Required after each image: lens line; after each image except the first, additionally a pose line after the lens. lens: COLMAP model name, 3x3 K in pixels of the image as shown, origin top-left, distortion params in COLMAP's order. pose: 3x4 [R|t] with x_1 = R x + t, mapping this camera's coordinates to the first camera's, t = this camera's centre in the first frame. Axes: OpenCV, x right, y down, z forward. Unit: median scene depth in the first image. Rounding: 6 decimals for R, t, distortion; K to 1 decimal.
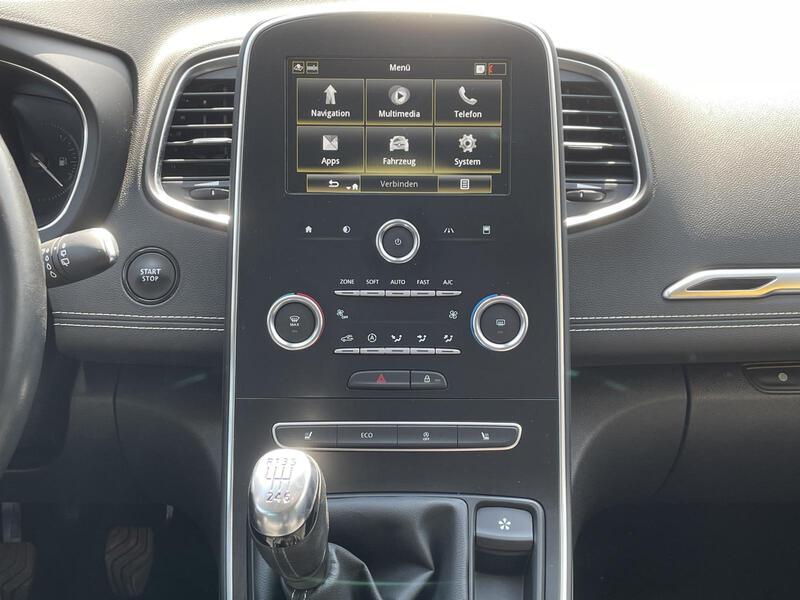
lens RADIAL K [[1061.7, 0, 396.0], [0, 1061.7, 285.9], [0, 0, 1]] dist [0.091078, 0.000000]
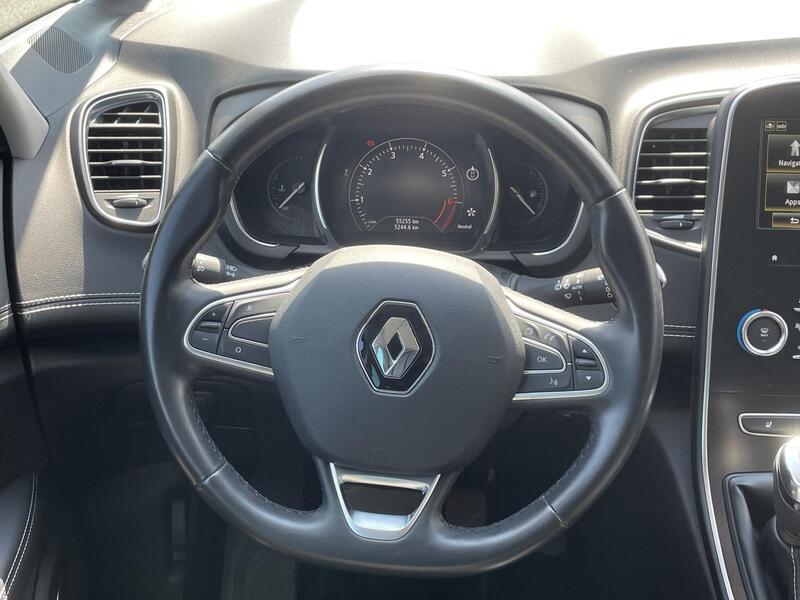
lens RADIAL K [[1061.7, 0, 400.8], [0, 1061.7, 293.1], [0, 0, 1]] dist [0.091078, 0.000000]
pose [[0.999611, 0.019965, -0.019466, -0.488067], [-0.019202, 0.999070, 0.038618, -0.051783], [0.020219, -0.038229, 0.999064, -0.253243]]
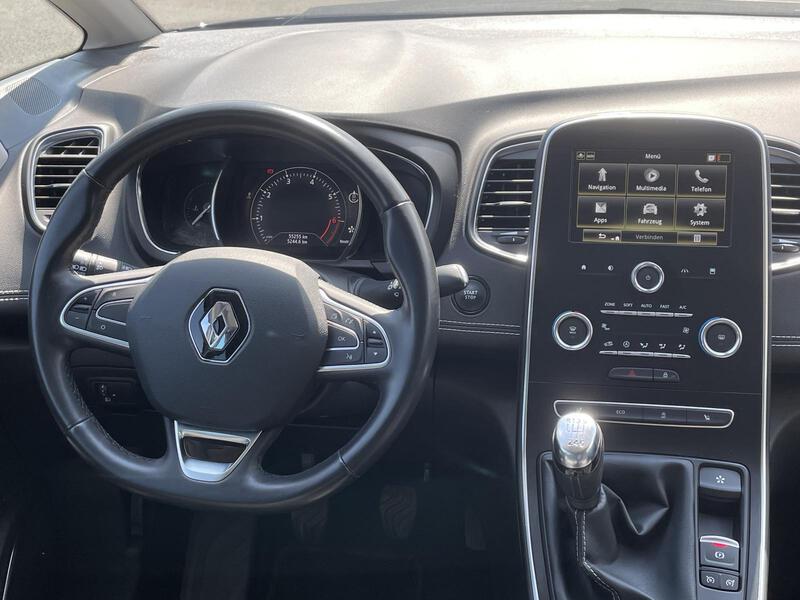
lens RADIAL K [[1061.7, 0, 390.2], [0, 1061.7, 290.7], [0, 0, 1]] dist [0.091078, 0.000000]
pose [[0.989726, 0.033189, -0.139071, -0.139762], [-0.035009, 0.999330, -0.010661, 0.003422], [0.138624, 0.015420, 0.990225, -0.468019]]
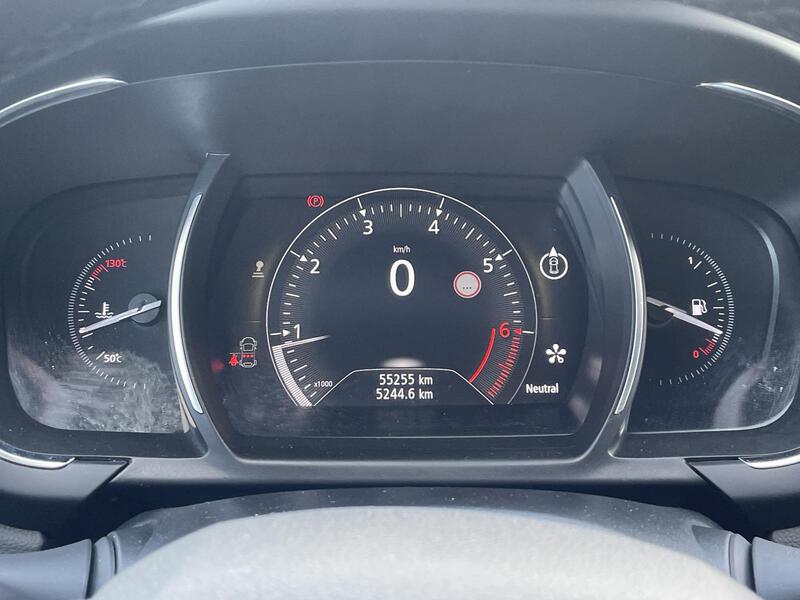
lens RADIAL K [[1061.7, 0, 400.5], [0, 1061.7, 300.4], [0, 0, 1]] dist [0.091078, 0.000000]
pose [[0.999688, -0.009747, 0.022995, -0.524302], [0.011227, 0.997813, -0.065147, -0.097087], [-0.022310, 0.065384, 0.997611, 0.539818]]
